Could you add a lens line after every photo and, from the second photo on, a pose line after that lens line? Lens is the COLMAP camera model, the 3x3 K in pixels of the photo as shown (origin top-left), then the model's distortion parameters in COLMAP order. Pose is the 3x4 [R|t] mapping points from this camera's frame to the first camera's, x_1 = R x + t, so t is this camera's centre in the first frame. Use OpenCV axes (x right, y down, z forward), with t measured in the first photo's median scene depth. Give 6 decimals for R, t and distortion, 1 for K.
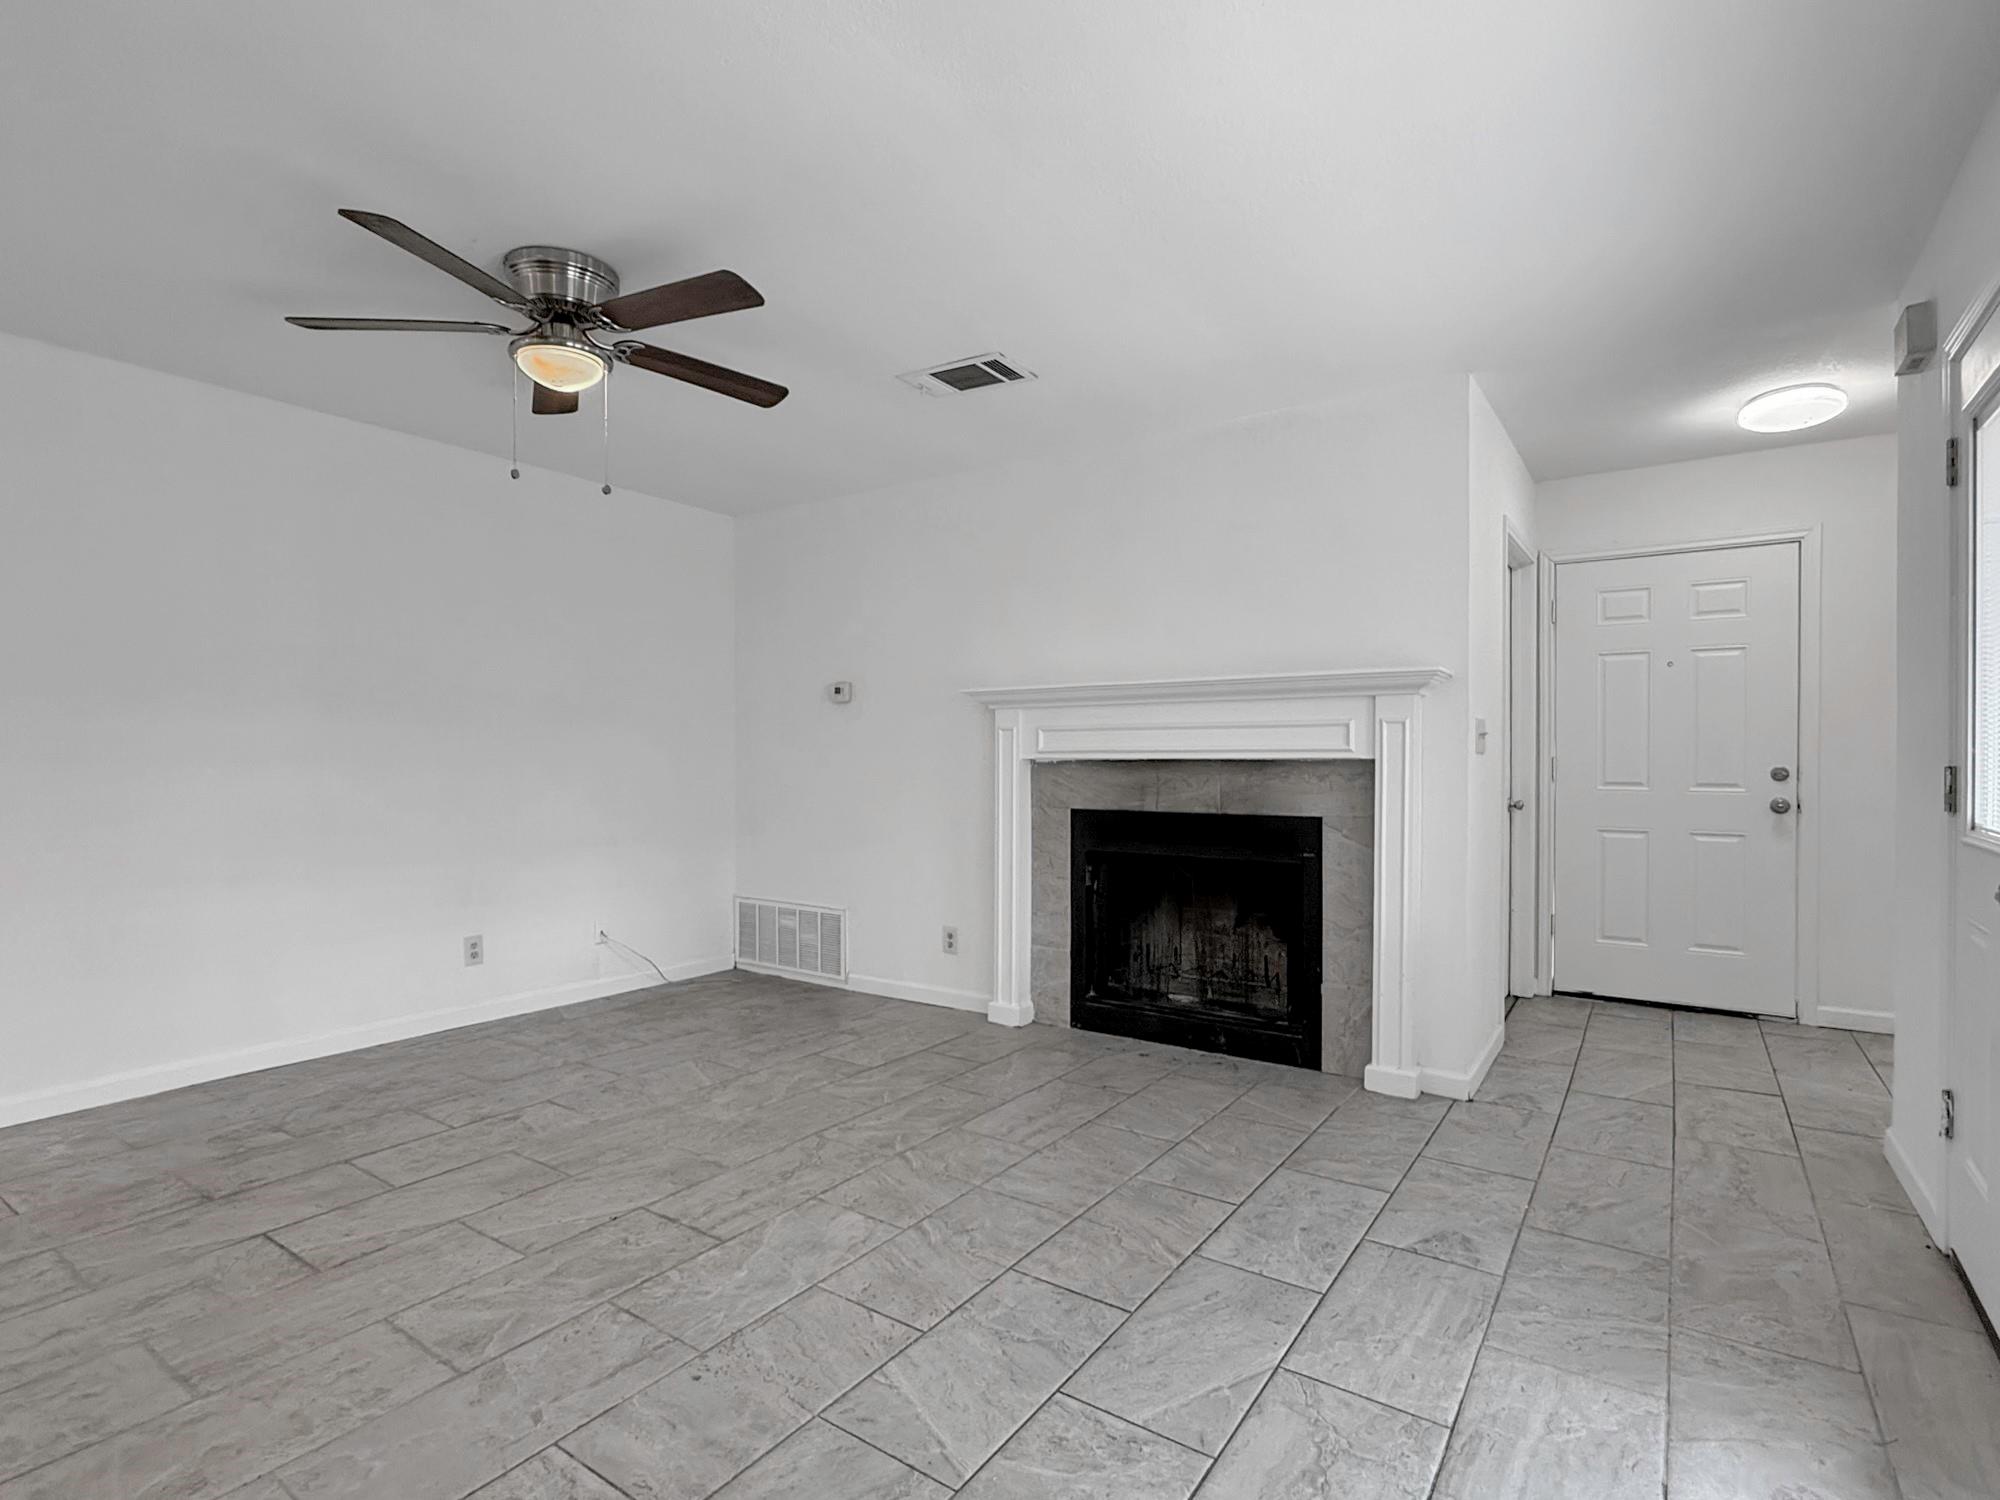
lens RADIAL K [[1007.3, 0, 978.1], [0, 1007.3, 768.7], [0, 0, 1]] dist [-0.019505, 0.009407]
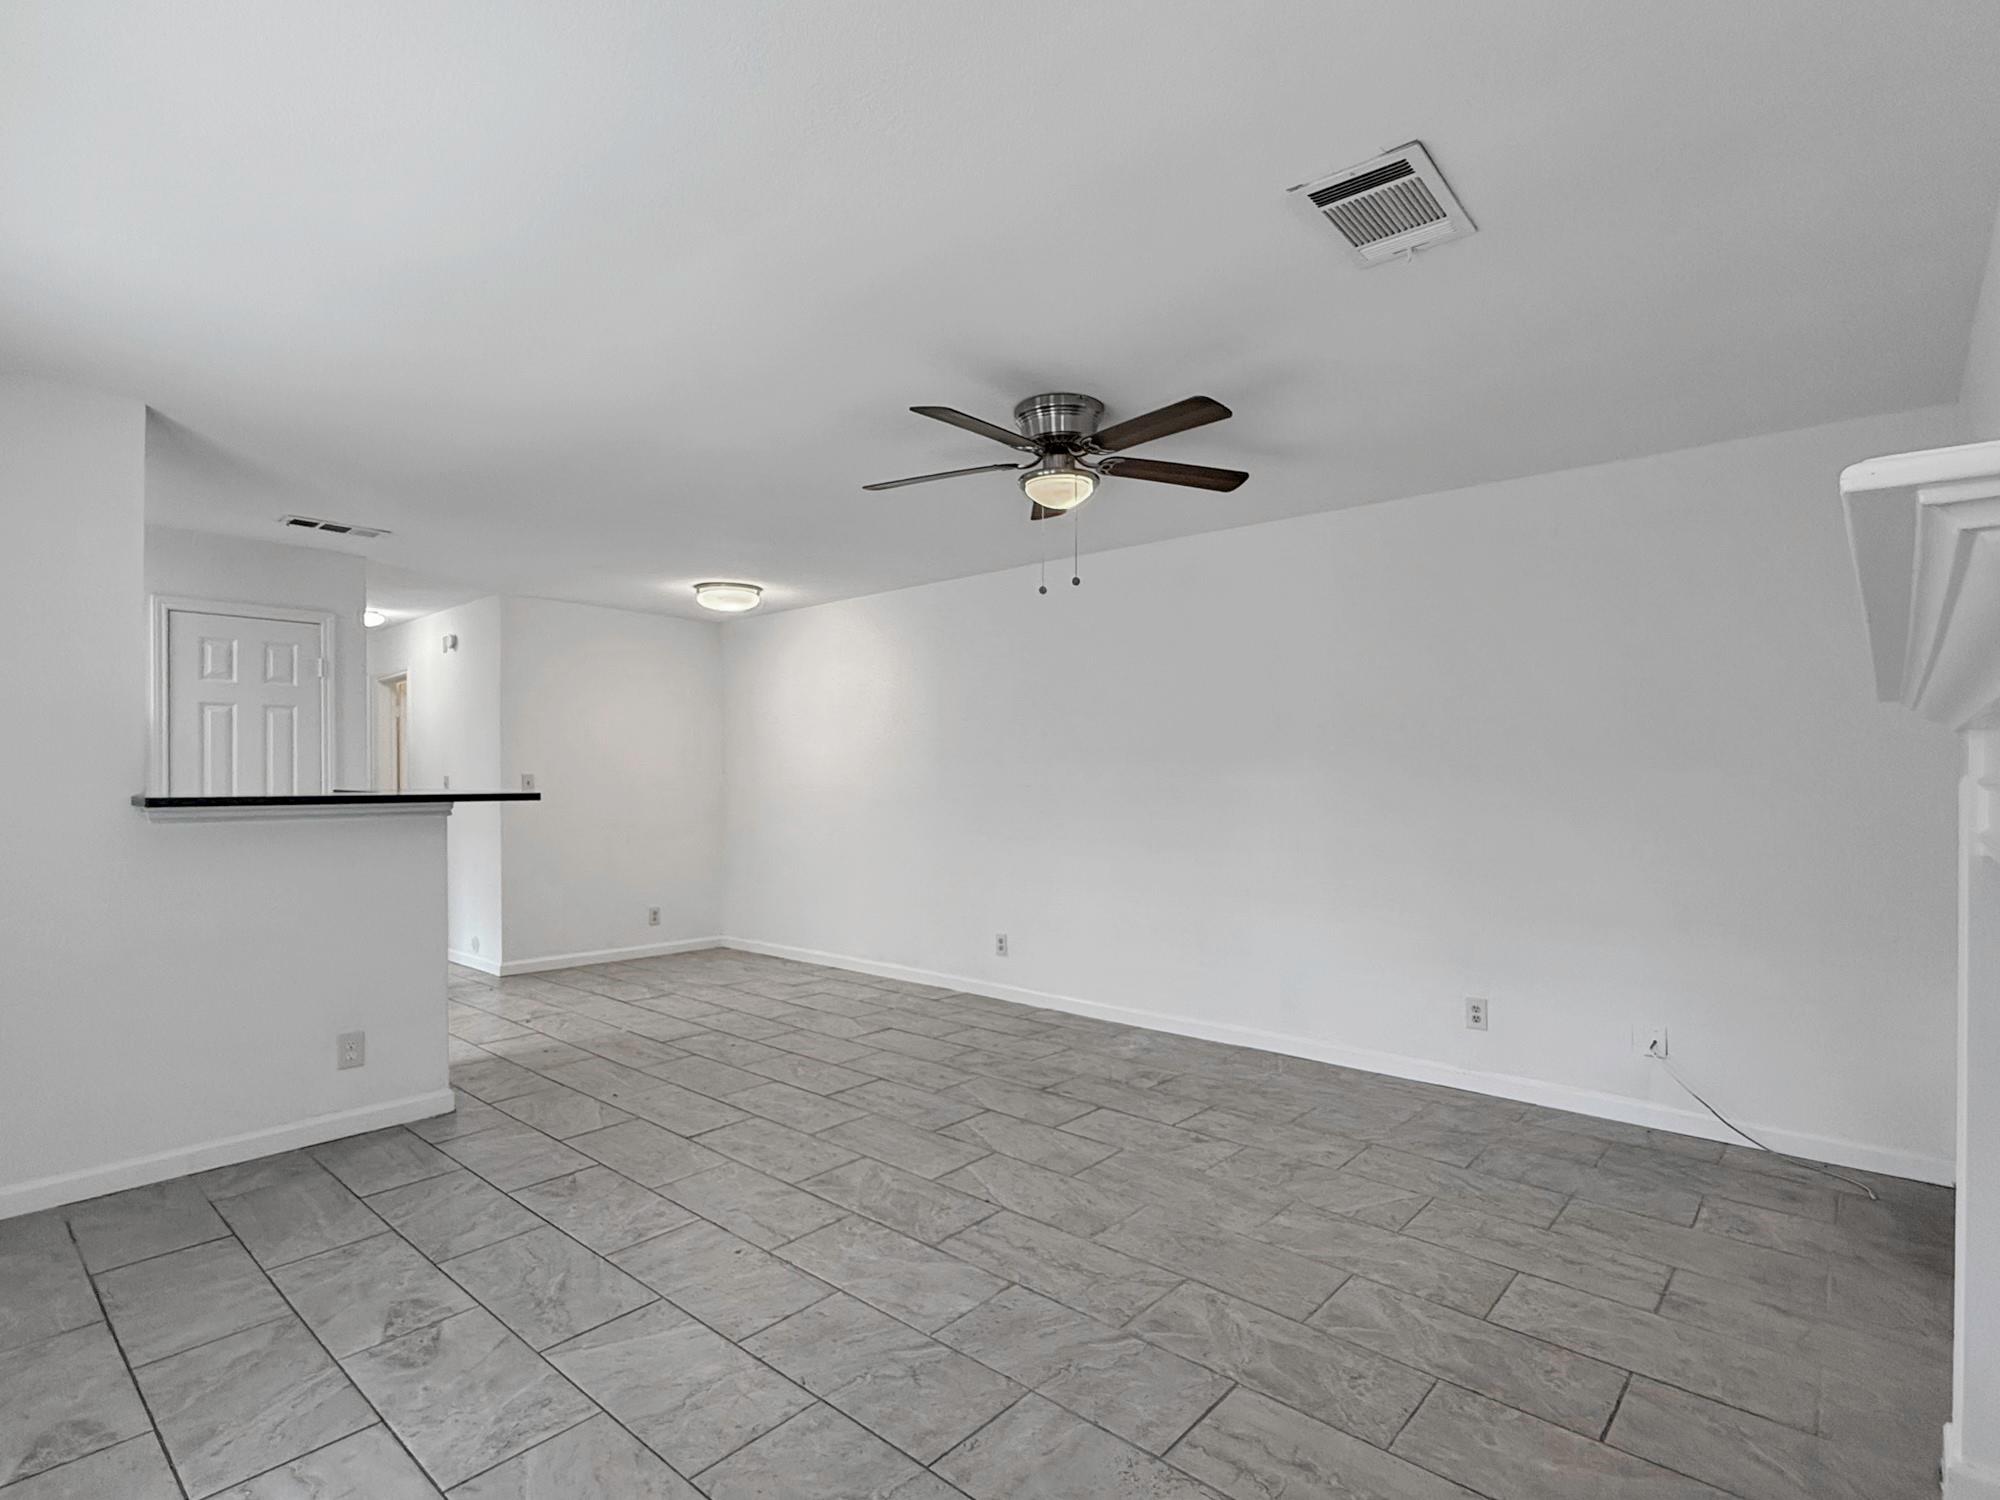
lens RADIAL K [[1007.3, 0, 1028.0], [0, 1007.3, 733.8], [0, 0, 1]] dist [-0.019505, 0.009407]
pose [[-0.088719, -0.038765, -0.995302, 0.610980], [-0.015972, 0.999169, -0.037492, -0.052956], [0.995929, 0.012571, -0.089265, 0.806388]]
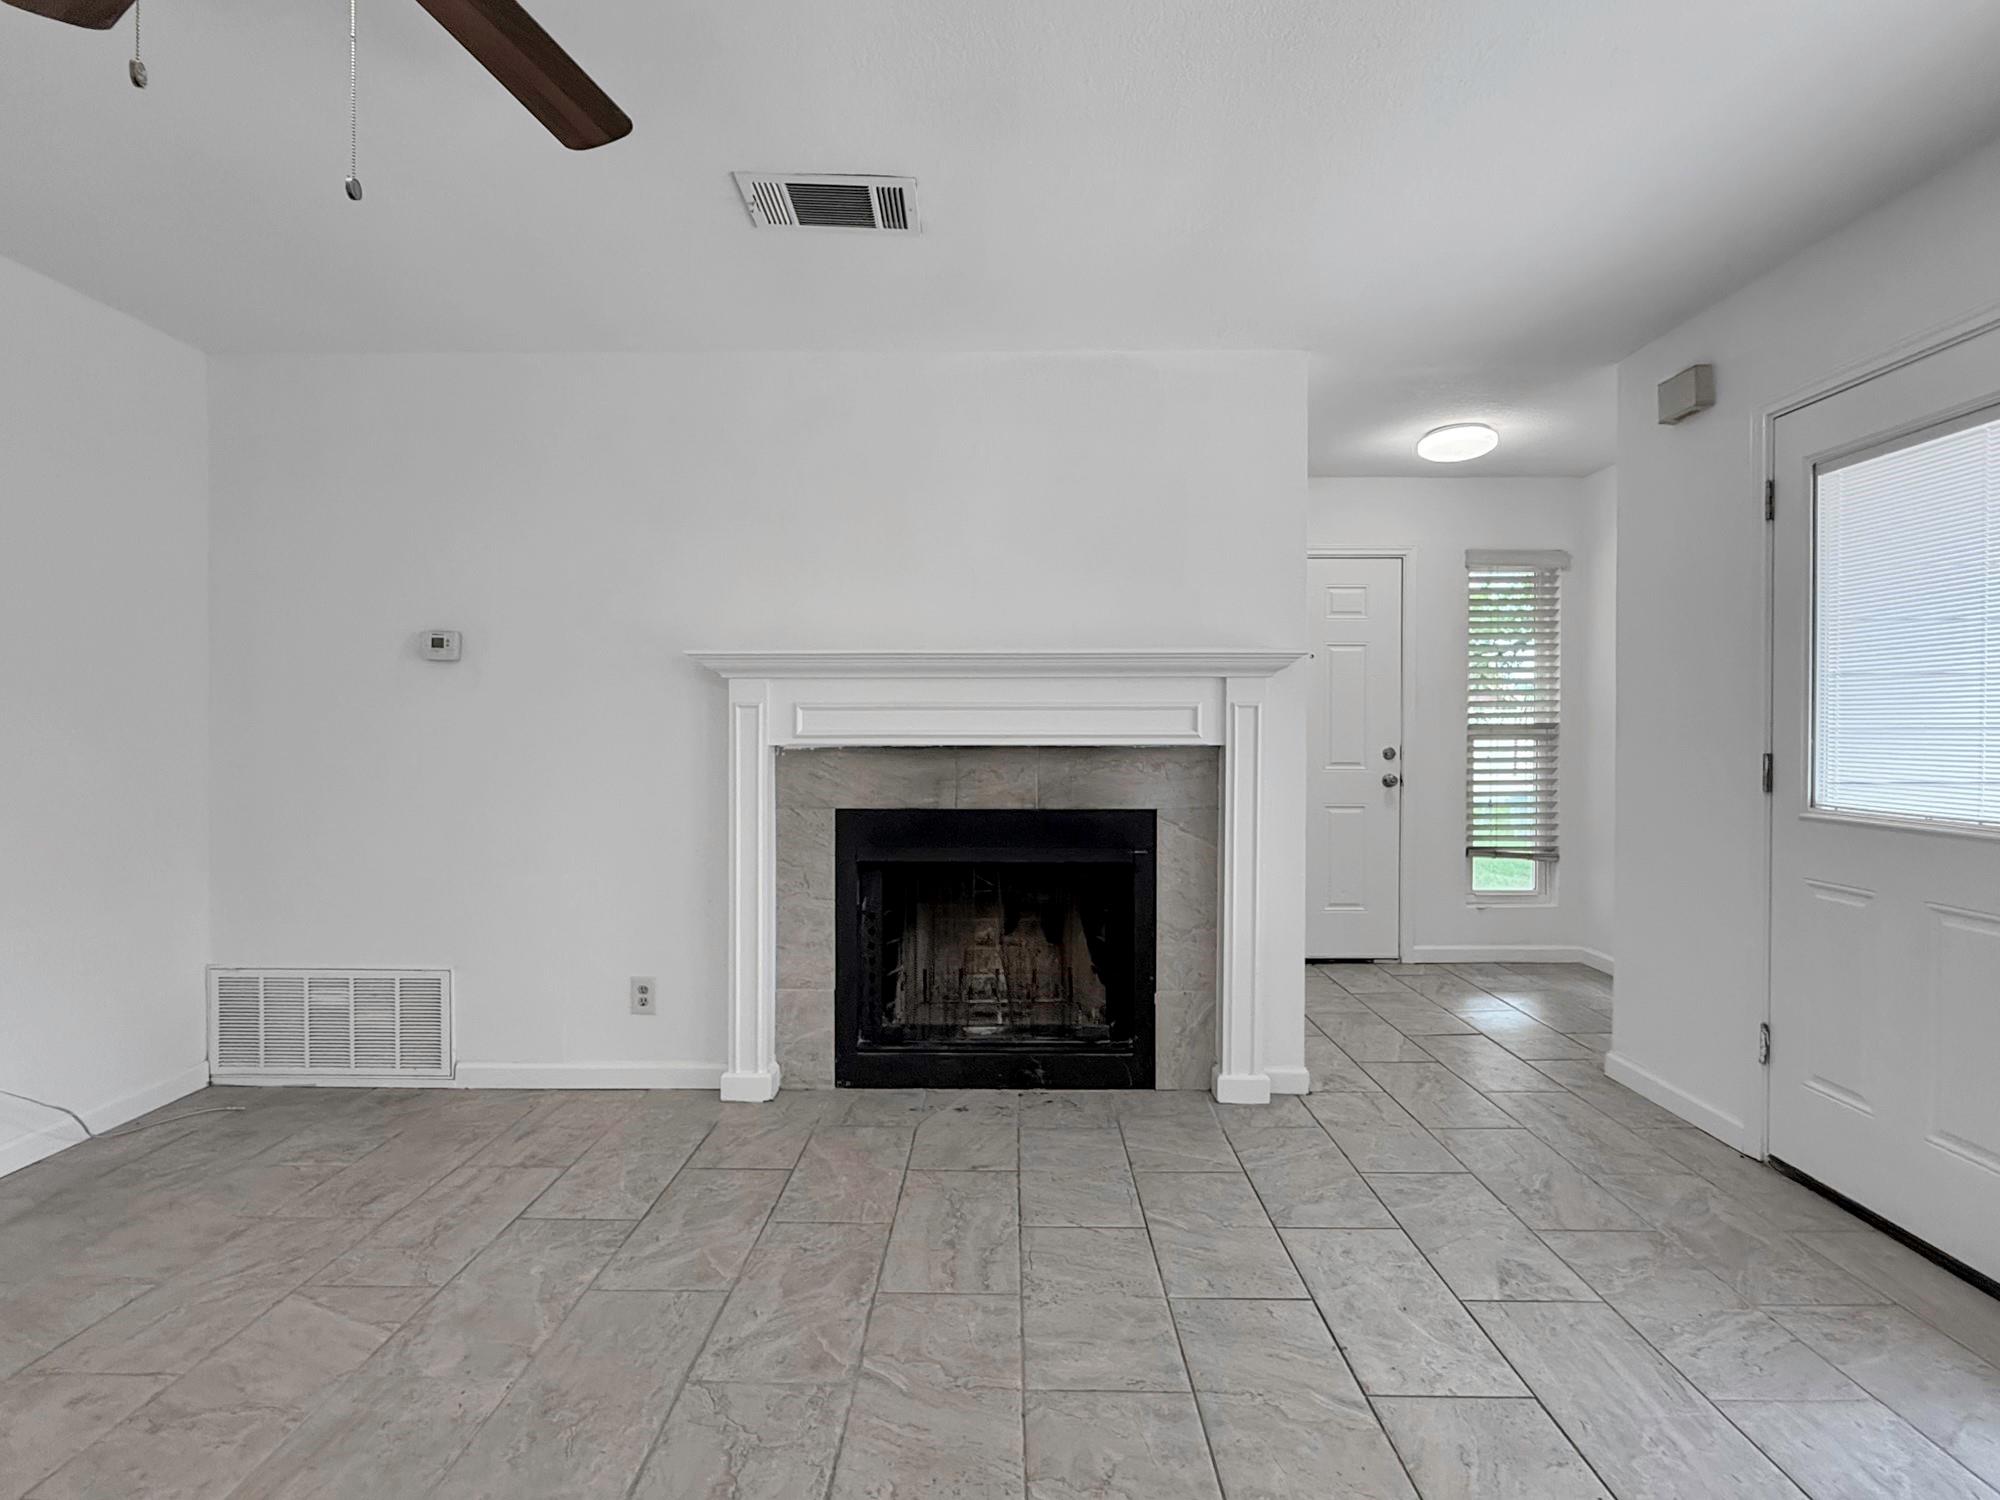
lens RADIAL K [[1007.3, 0, 1008.6], [0, 1007.3, 739.1], [0, 0, 1]] dist [-0.019505, 0.009407]
pose [[0.821368, -0.003844, 0.570385, -0.296114], [0.005822, 0.999982, -0.001644, -0.014819], [-0.570369, 0.004671, 0.821376, 0.343367]]
